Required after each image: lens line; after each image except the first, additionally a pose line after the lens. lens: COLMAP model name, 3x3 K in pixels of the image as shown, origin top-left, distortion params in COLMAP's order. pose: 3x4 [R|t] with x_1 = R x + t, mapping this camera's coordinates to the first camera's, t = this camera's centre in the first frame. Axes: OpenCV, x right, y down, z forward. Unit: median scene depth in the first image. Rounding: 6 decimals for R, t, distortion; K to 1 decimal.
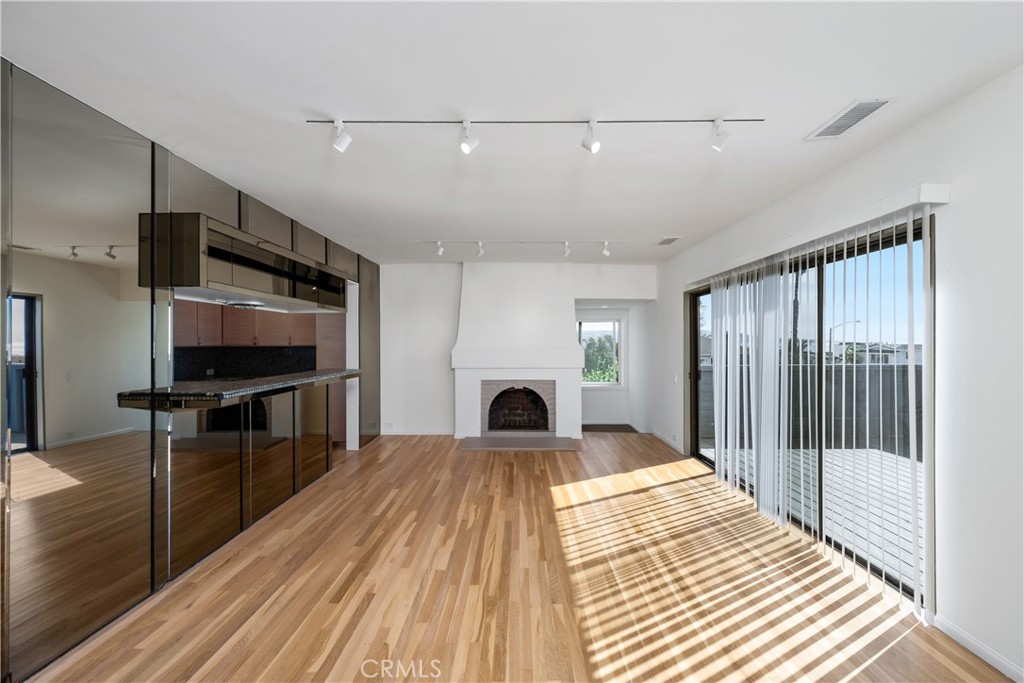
lens RADIAL K [[399.9, 0, 515.7], [0, 399.9, 345.2], [0, 0, 1]] dist [-0.000747, -0.000041]
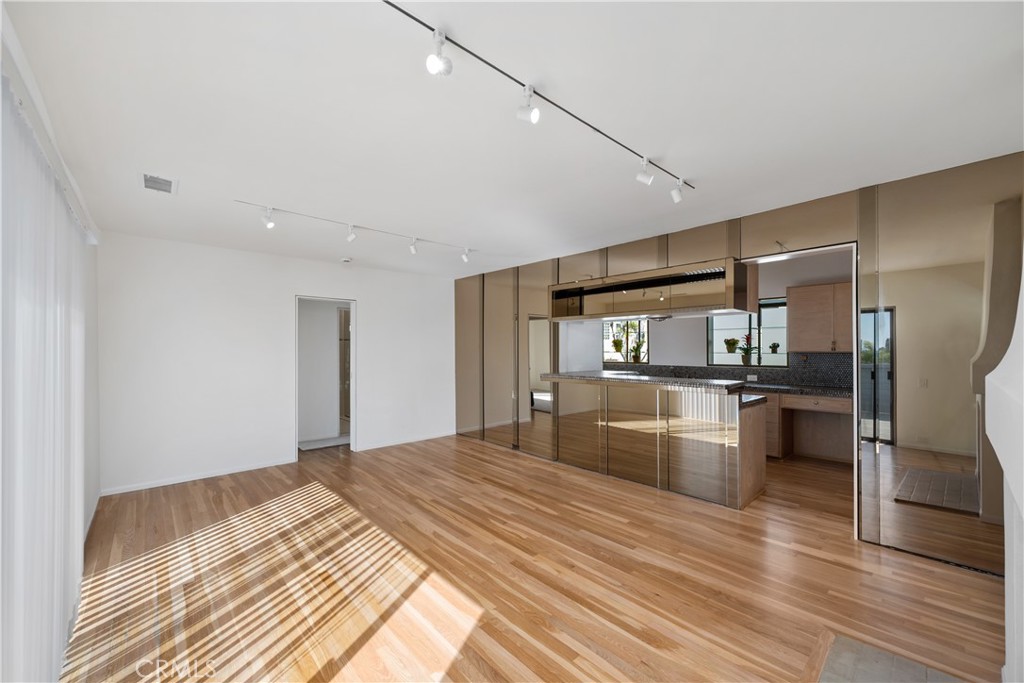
lens RADIAL K [[402.5, 0, 524.0], [0, 402.5, 345.5], [0, 0, 1]] dist [-0.043664, -0.000082]
pose [[-0.721490, -0.006788, -0.692392, 0.427787], [-0.005138, 0.999977, -0.004449, -0.006277], [0.692406, 0.000348, -0.721508, 1.396902]]
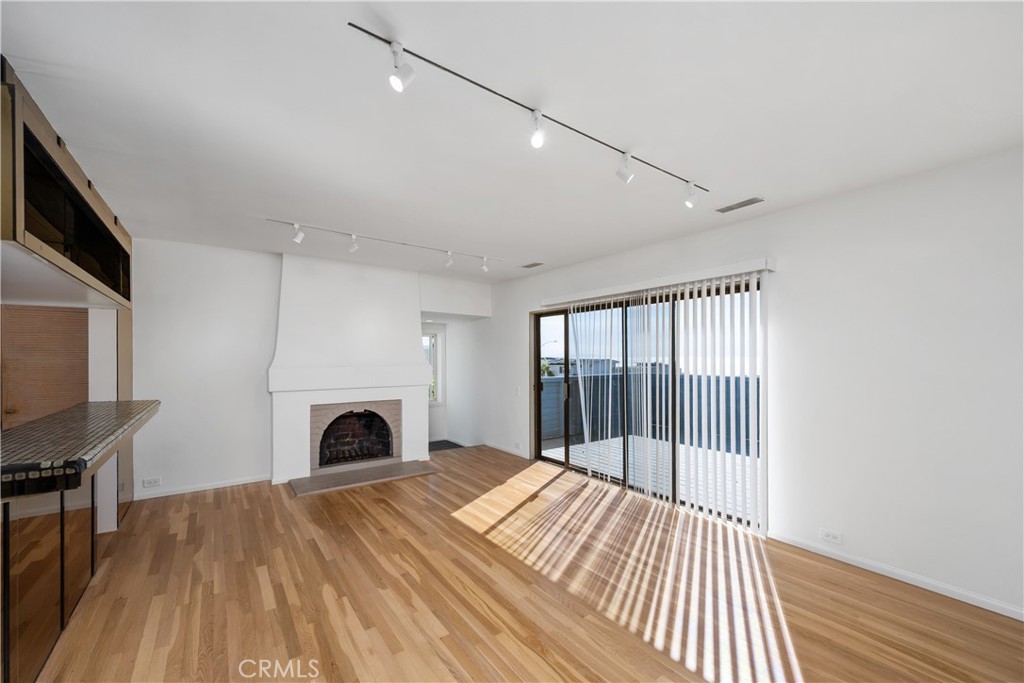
lens RADIAL K [[410.0, 0, 515.7], [0, 410.0, 357.2], [0, 0, 1]] dist [0.000465, -0.000338]
pose [[0.801341, -0.000204, 0.598207, -0.356646], [0.004337, 0.999976, -0.005469, -0.002559], [-0.598191, 0.006977, 0.801323, 0.145677]]
